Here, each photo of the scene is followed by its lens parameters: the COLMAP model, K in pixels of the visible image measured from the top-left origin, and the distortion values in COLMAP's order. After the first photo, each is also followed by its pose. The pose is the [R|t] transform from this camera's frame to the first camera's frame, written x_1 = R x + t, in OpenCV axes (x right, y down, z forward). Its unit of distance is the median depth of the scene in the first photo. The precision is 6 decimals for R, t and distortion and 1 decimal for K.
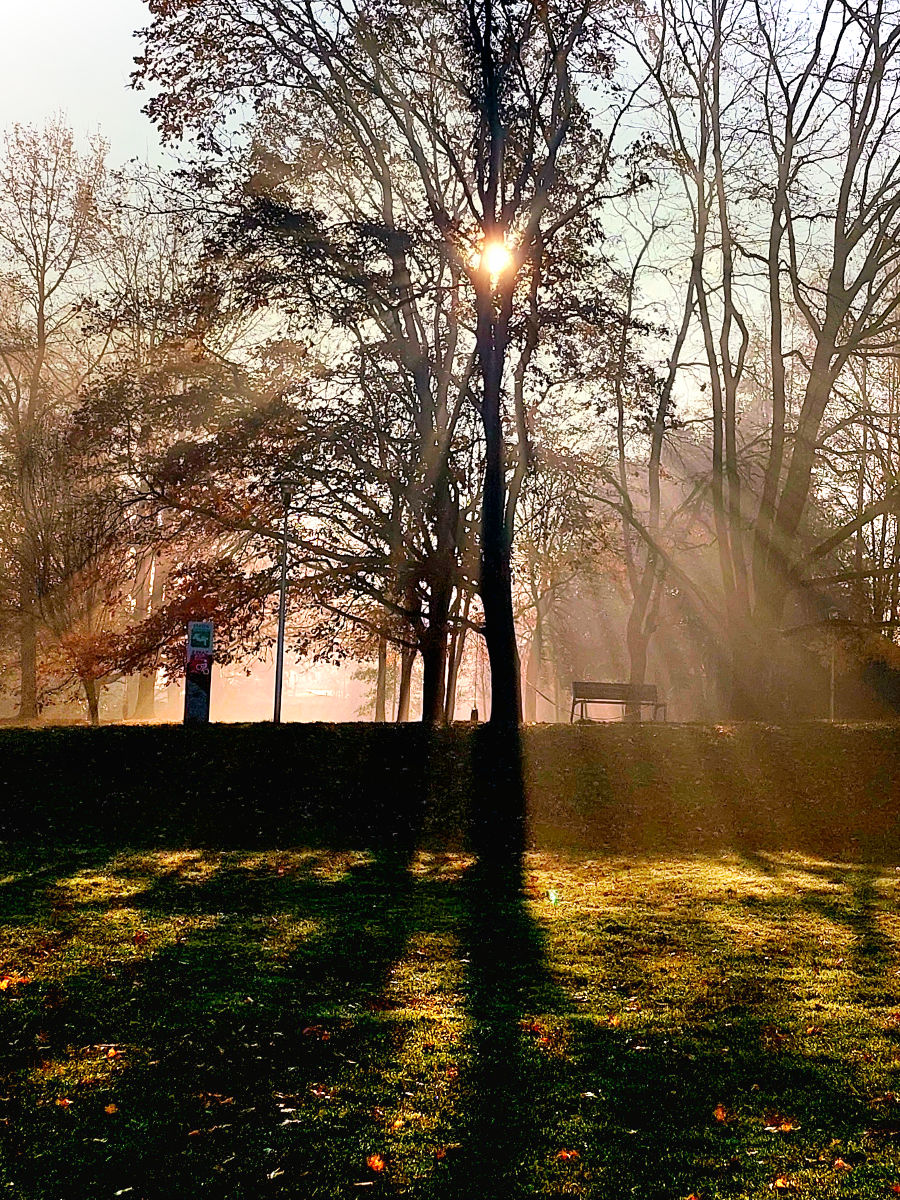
lens RADIAL K [[2061.7, 0, 450.0], [0, 2061.7, 600.0], [0, 0, 1]] dist [0.347312, -1.793382]
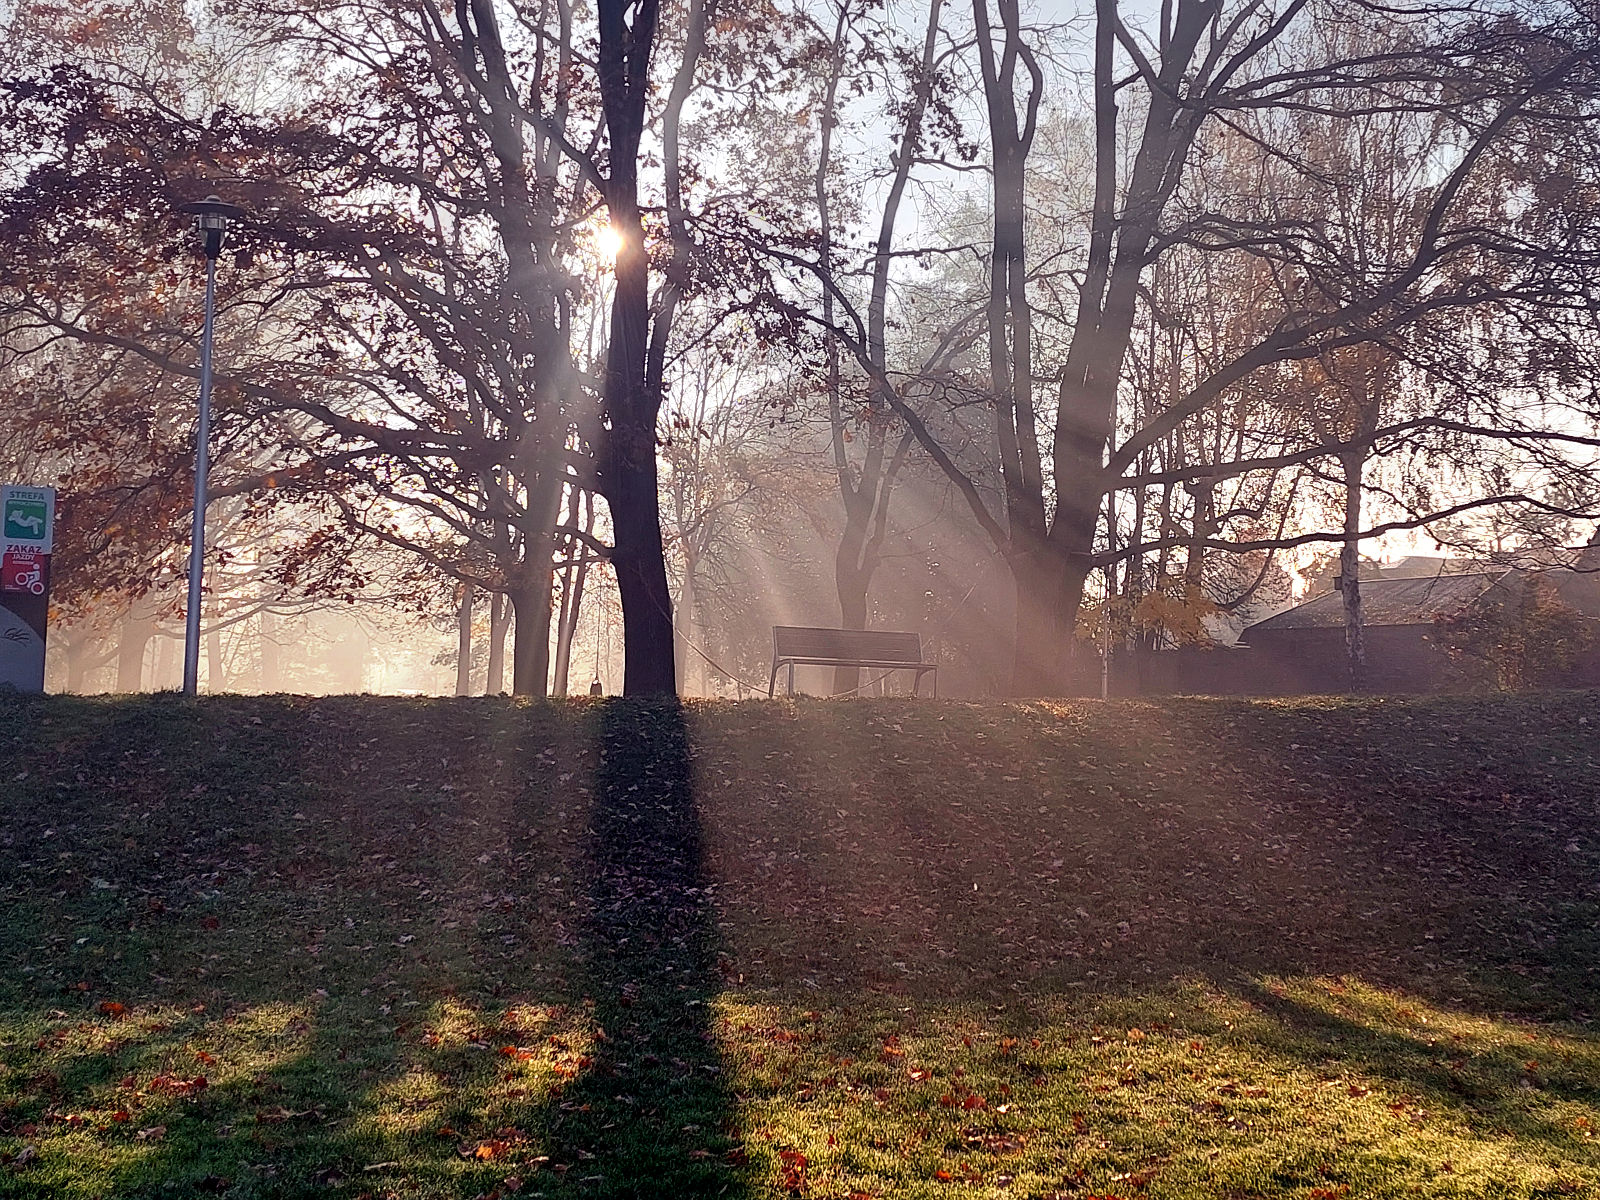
lens RADIAL K [[2749.0, 0, 800.0], [0, 2749.0, 600.0], [0, 0, 1]] dist [0.347312, -1.793382]
pose [[0.996326, 0.002630, 0.085606, 0.003025], [-0.003955, 0.999875, 0.015310, 0.018678], [-0.085555, -0.015592, 0.996211, 0.233960]]
